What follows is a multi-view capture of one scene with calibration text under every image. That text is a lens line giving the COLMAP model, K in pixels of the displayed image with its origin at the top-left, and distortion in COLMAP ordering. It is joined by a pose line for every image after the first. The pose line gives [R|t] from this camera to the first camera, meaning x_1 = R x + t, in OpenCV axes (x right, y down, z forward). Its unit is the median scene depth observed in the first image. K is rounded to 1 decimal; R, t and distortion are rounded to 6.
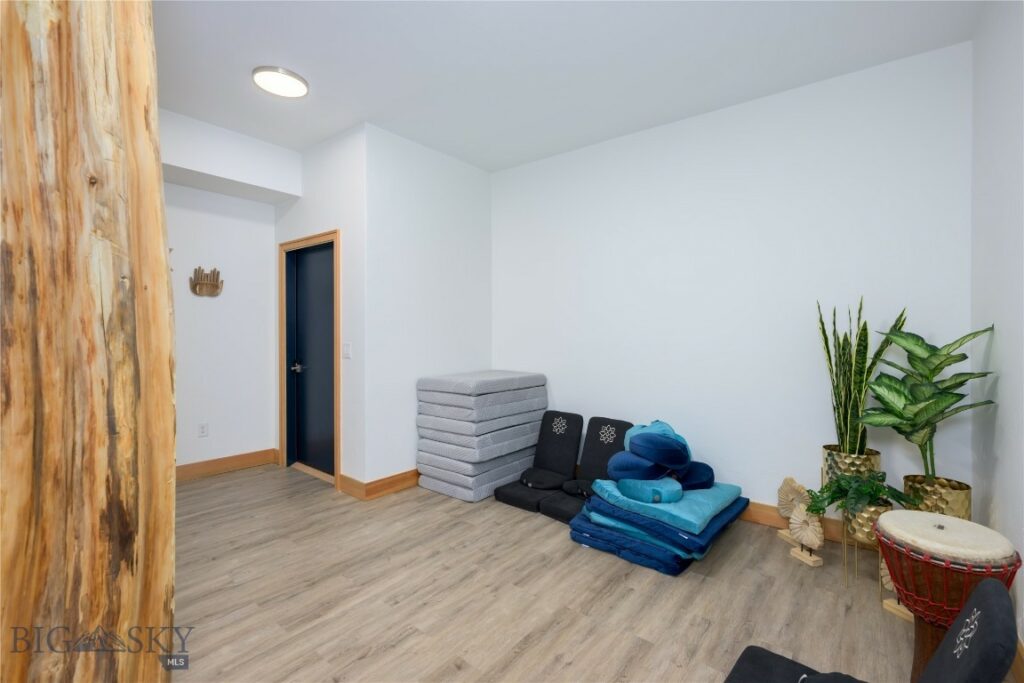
lens RADIAL K [[461.9, 0, 511.3], [0, 461.9, 334.9], [0, 0, 1]] dist [-0.001305, -0.000268]
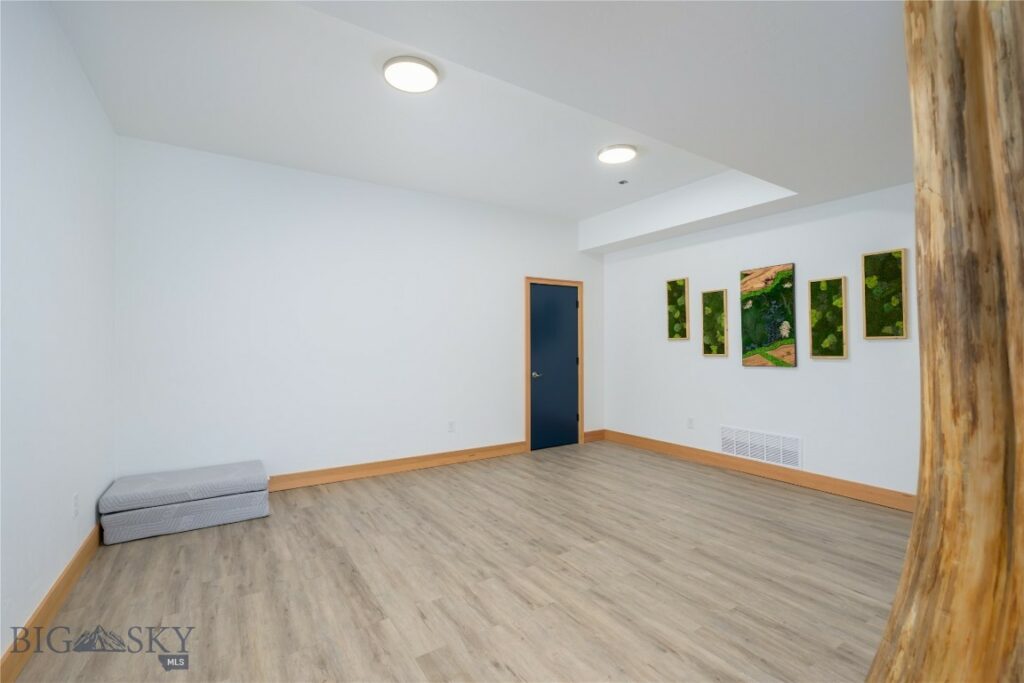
lens RADIAL K [[461.9, 0, 512.2], [0, 461.9, 346.1], [0, 0, 1]] dist [-0.001305, -0.000268]
pose [[-0.319230, 0.003221, -0.947672, 0.088198], [-0.008536, 0.999944, 0.006274, -0.006196], [0.947639, 0.010092, -0.319185, 0.396633]]
